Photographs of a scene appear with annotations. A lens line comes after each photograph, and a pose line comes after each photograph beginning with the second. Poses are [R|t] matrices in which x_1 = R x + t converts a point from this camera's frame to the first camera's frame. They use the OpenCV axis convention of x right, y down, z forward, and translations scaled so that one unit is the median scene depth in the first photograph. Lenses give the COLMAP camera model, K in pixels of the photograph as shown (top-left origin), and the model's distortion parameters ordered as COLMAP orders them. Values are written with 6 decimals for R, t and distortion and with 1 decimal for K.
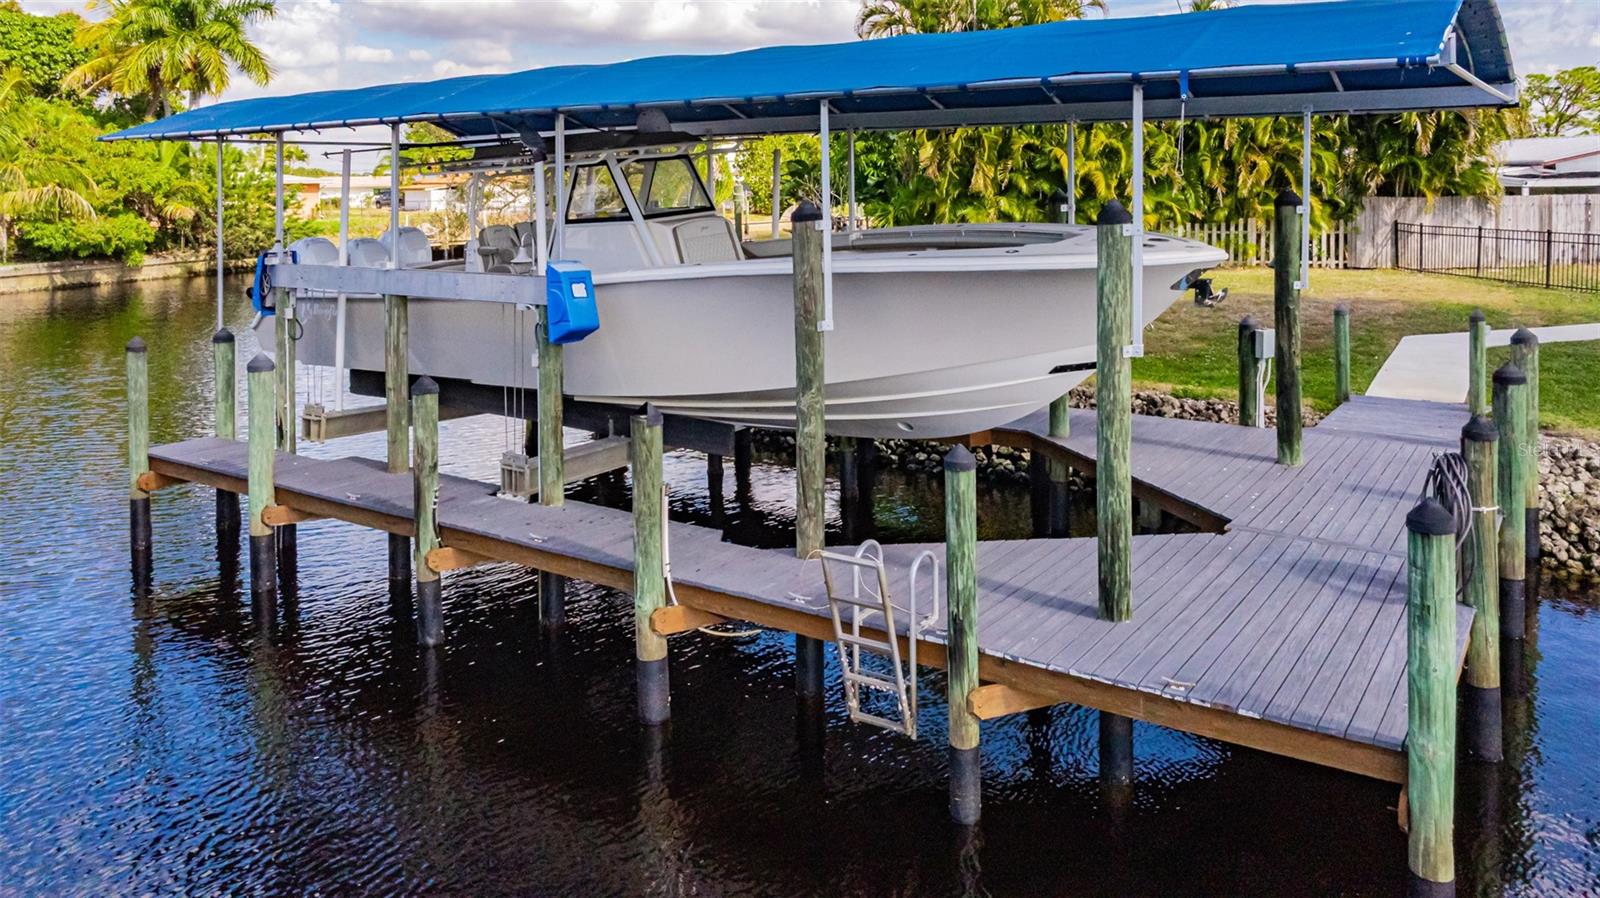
lens RADIAL K [[1198.3, 0, 798.0], [0, 1198.3, 226.3], [0, 0, 1]] dist [0.002518, 0.004041]
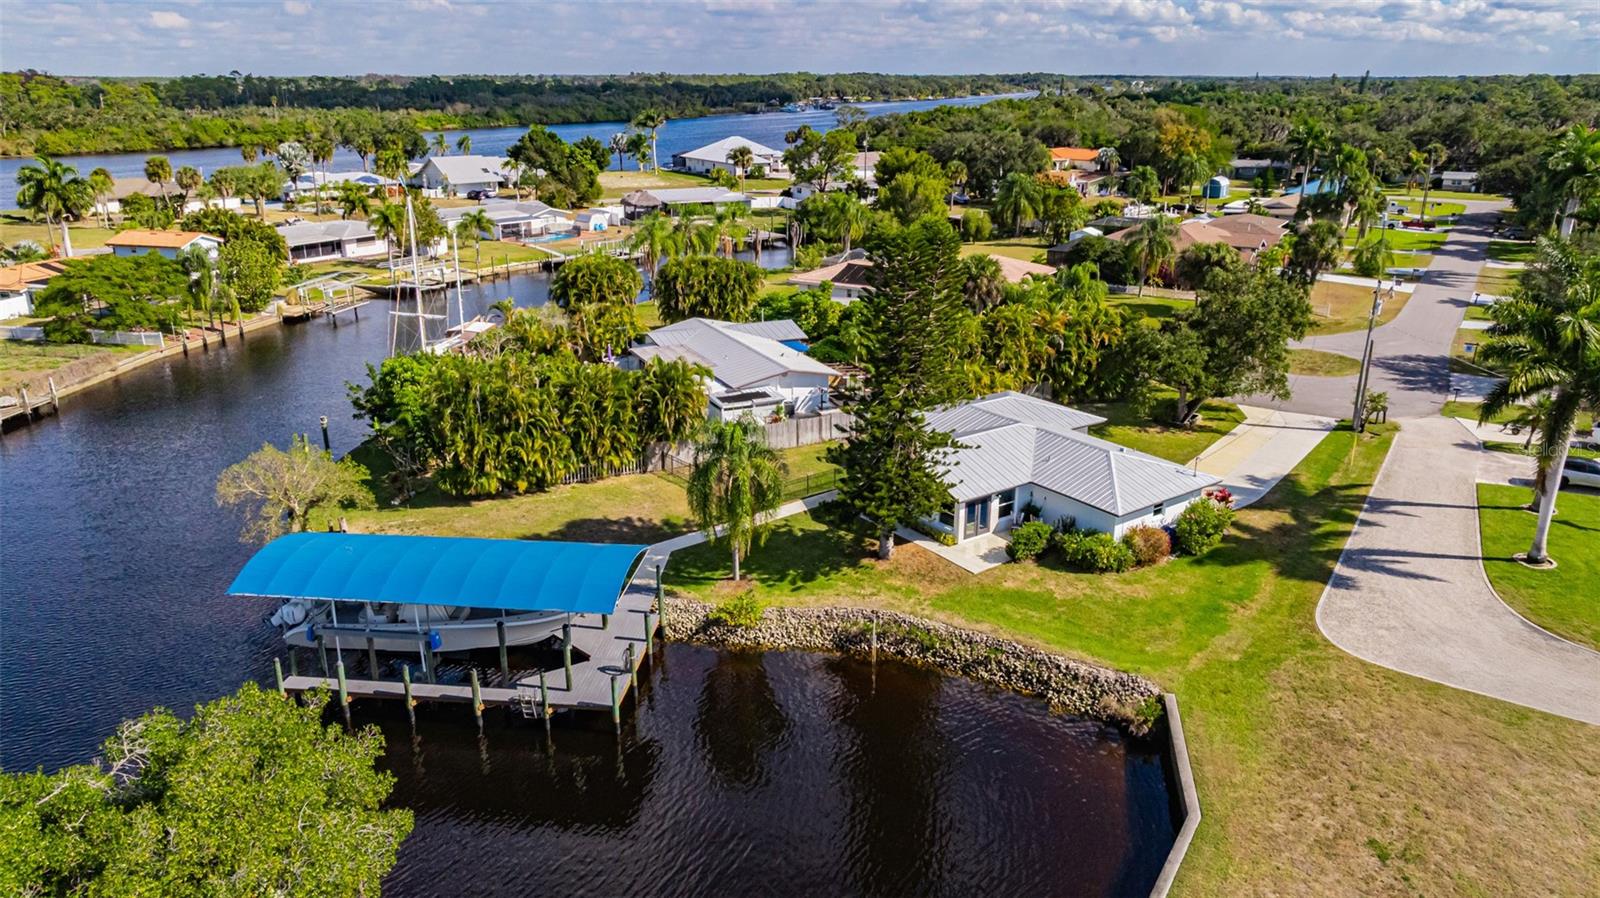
lens RADIAL K [[1093.5, 0, 800.0], [0, 1093.5, 449.0], [0, 0, 1]] dist [-0.026722, -0.001072]
pose [[0.873317, -0.133602, 0.468475, -0.294960], [0.014719, 0.968455, 0.248752, -0.574685], [-0.486931, -0.210344, 0.847735, -1.028703]]
